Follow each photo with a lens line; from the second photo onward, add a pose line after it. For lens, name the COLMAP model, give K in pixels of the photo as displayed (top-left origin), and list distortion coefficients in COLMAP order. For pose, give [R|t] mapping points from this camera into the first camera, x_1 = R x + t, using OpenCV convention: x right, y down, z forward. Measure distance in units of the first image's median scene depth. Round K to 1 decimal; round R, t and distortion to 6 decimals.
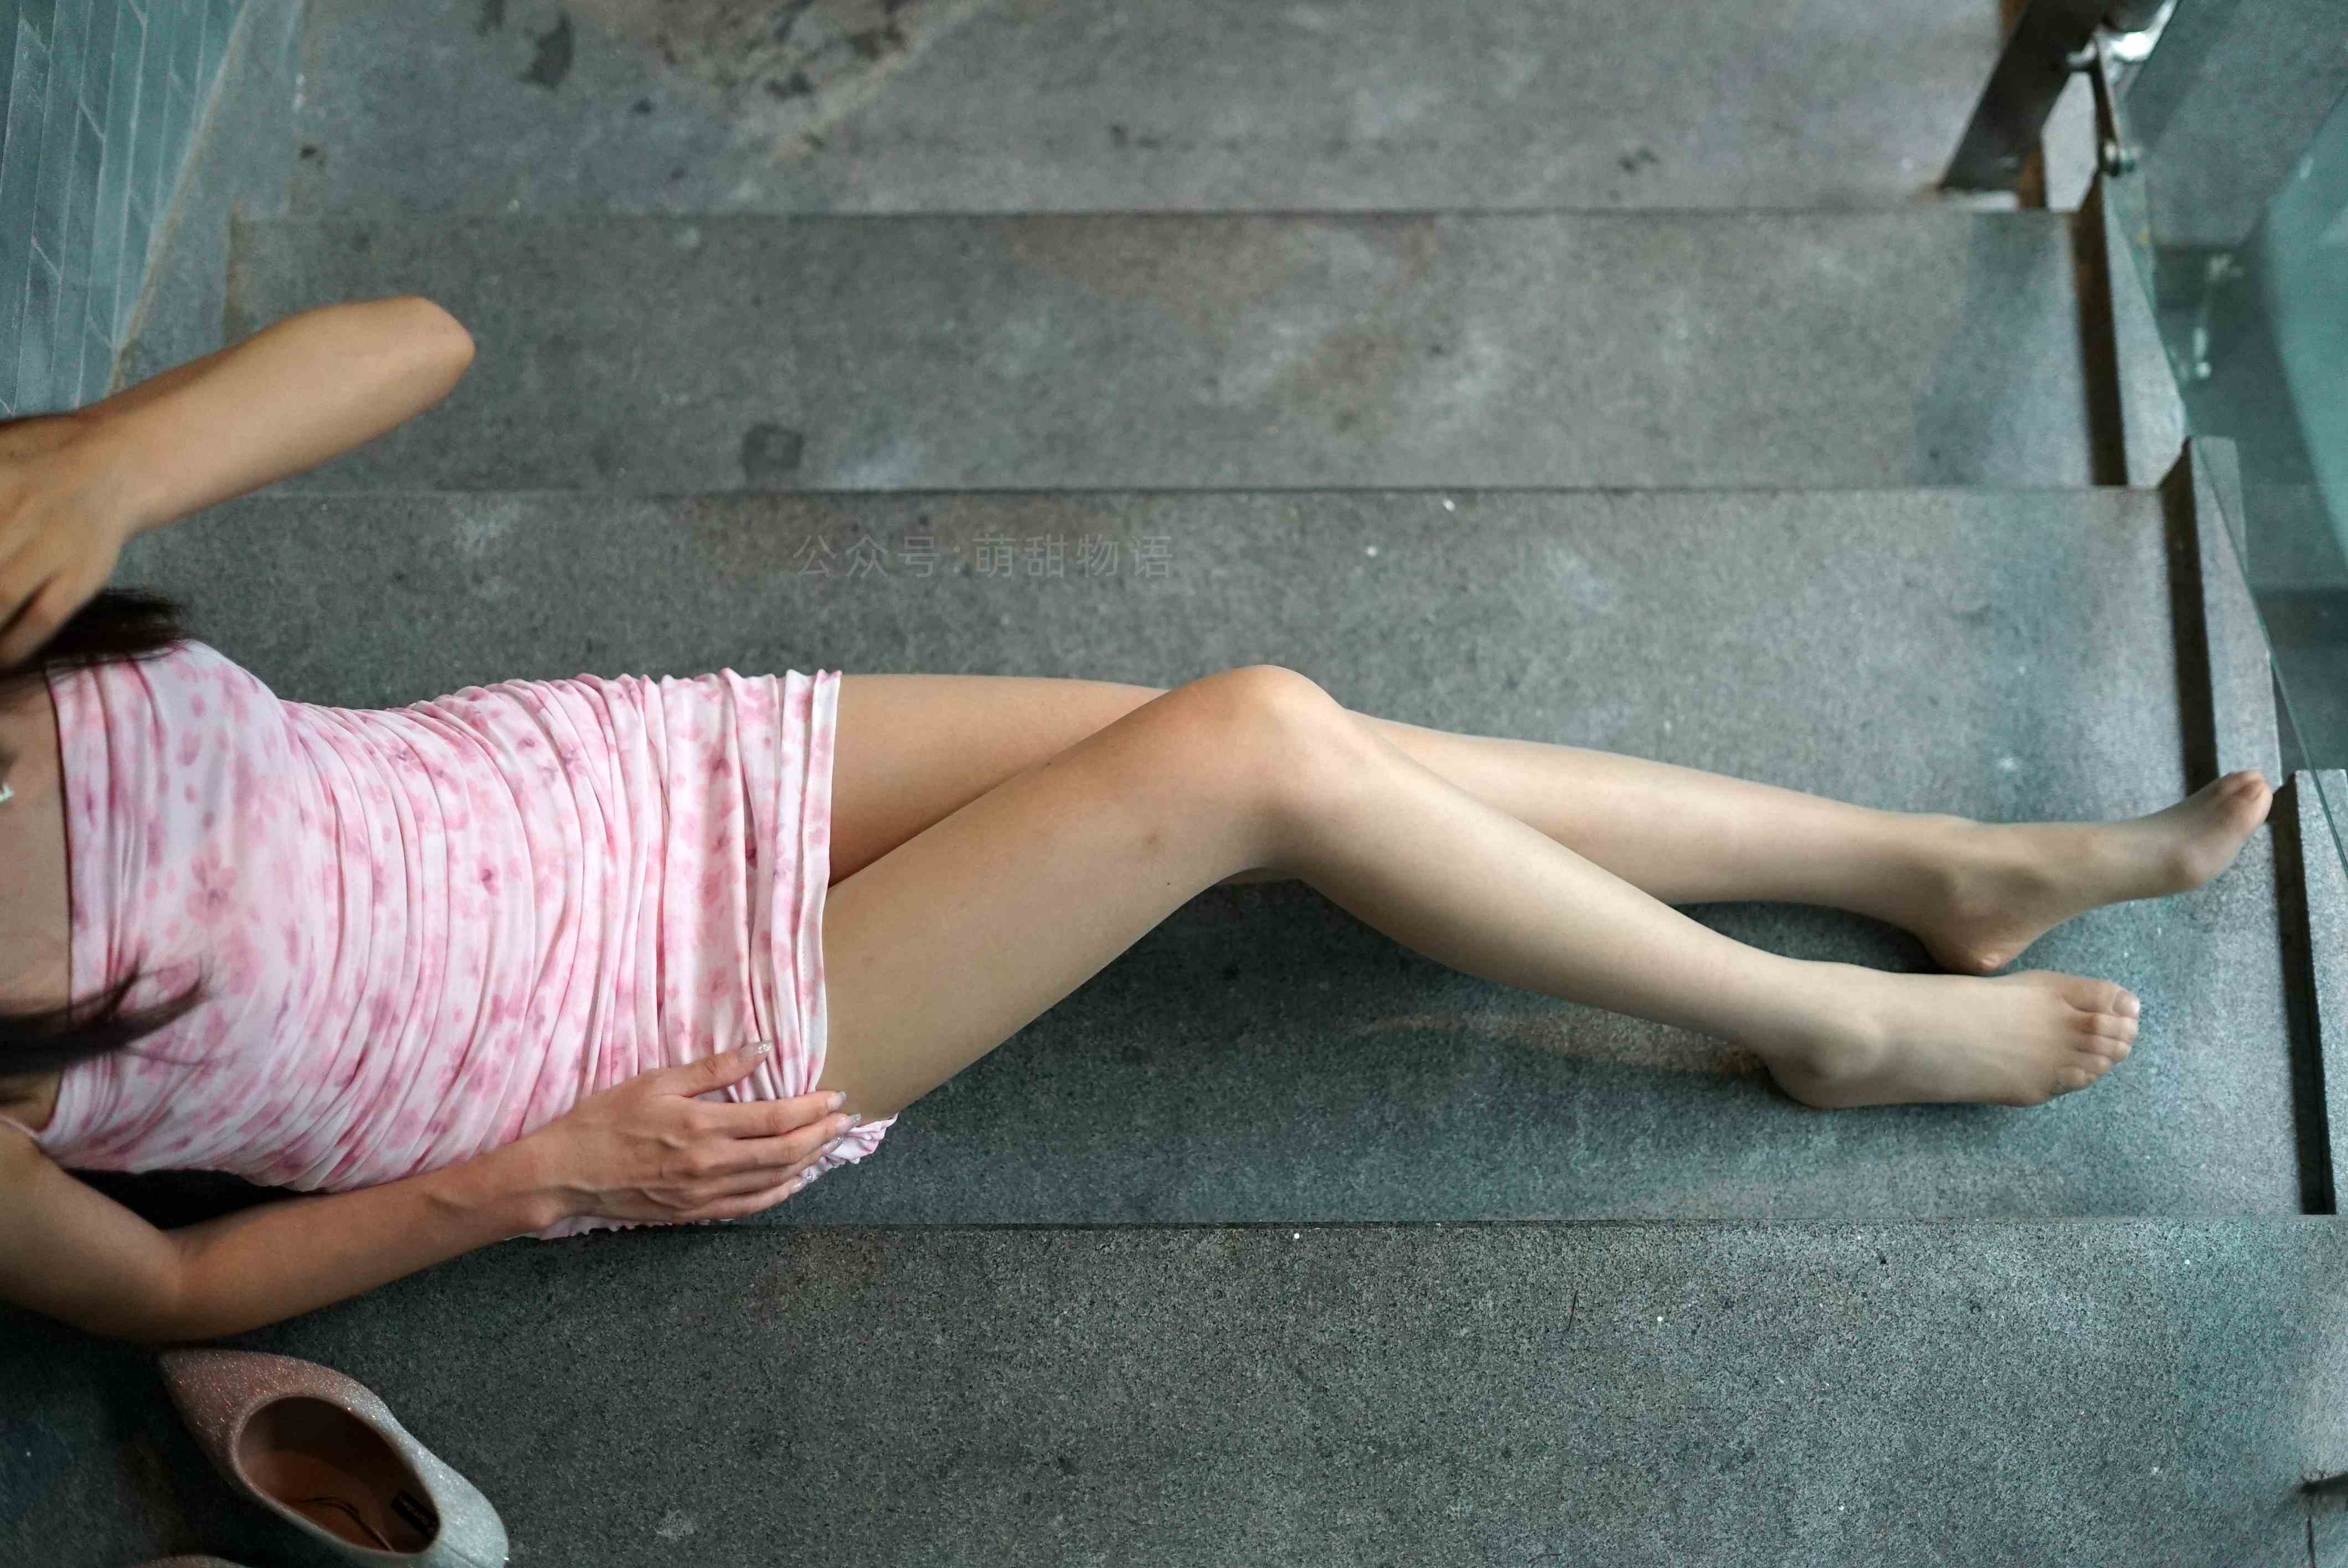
lens RADIAL K [[3543.2, 0, 1172.4], [0, 3543.2, 784.4], [0, 0, 1]] dist [-0.040770, 0.000000]
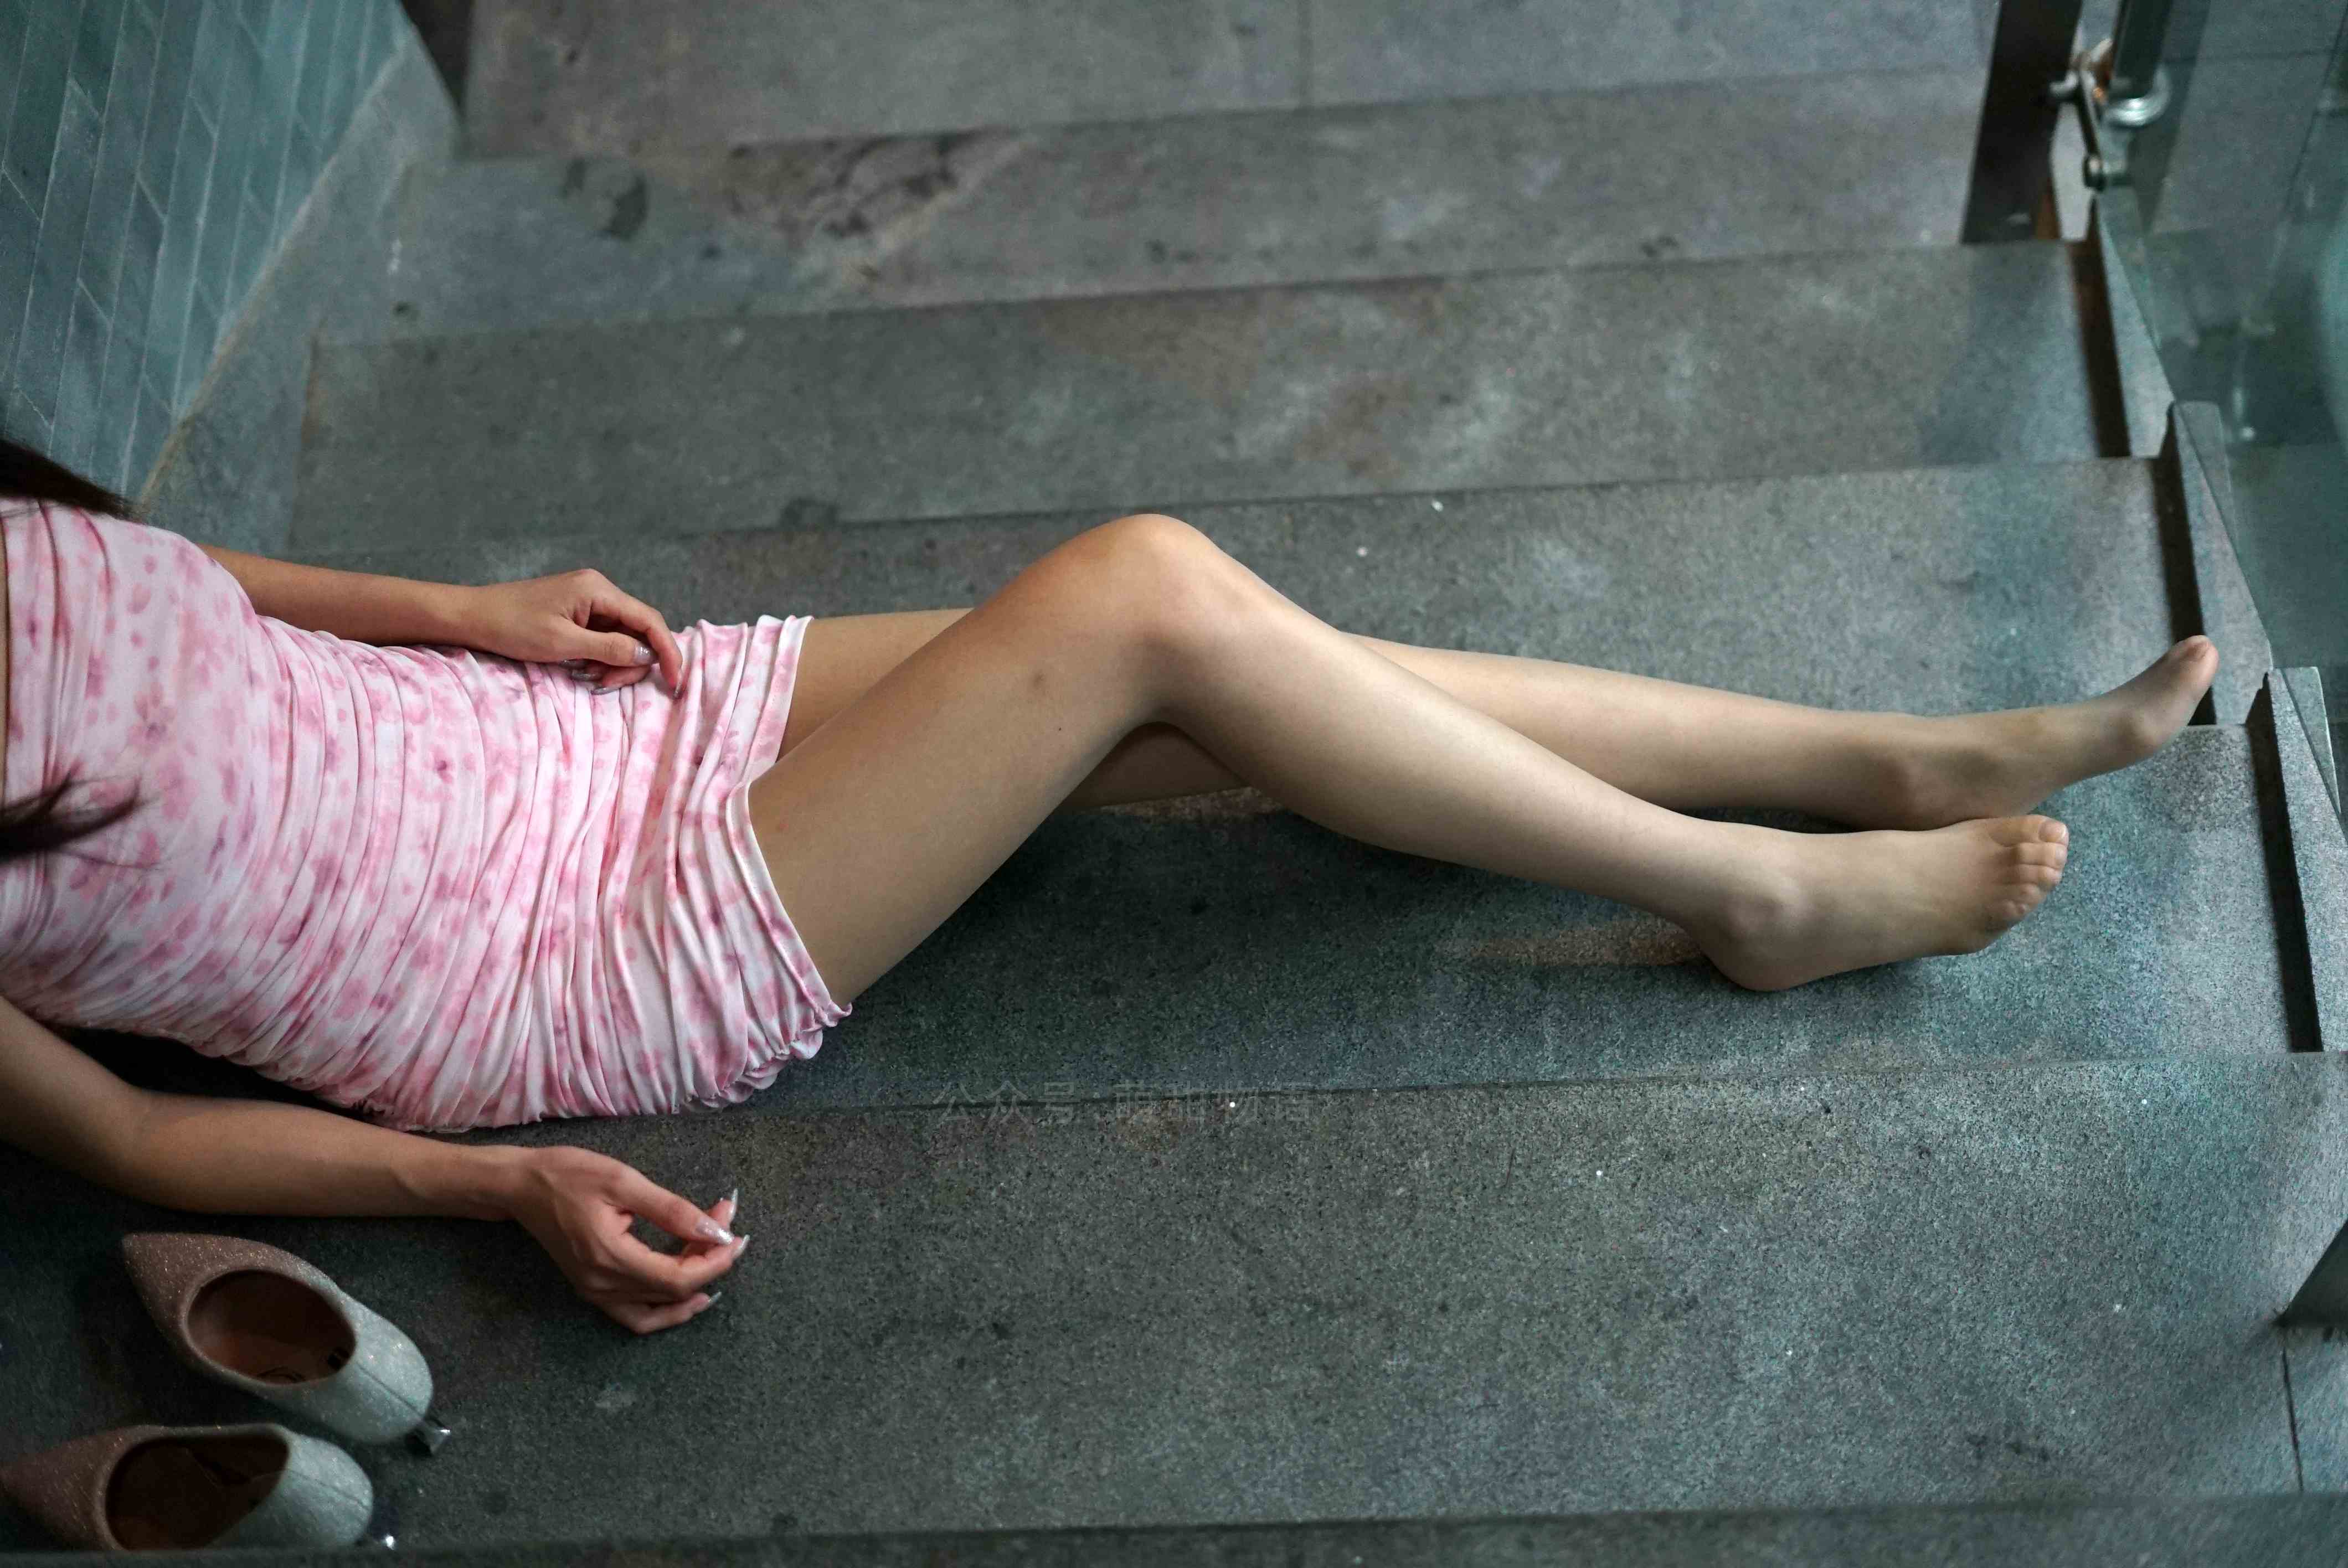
lens RADIAL K [[3543.2, 0, 1169.8], [0, 3543.2, 771.7], [0, 0, 1]] dist [-0.040770, 0.000000]
pose [[0.994335, -0.040893, -0.098114, 0.109161], [0.023914, 0.985435, -0.168362, 0.185318], [0.103570, 0.165061, 0.980830, 0.001719]]
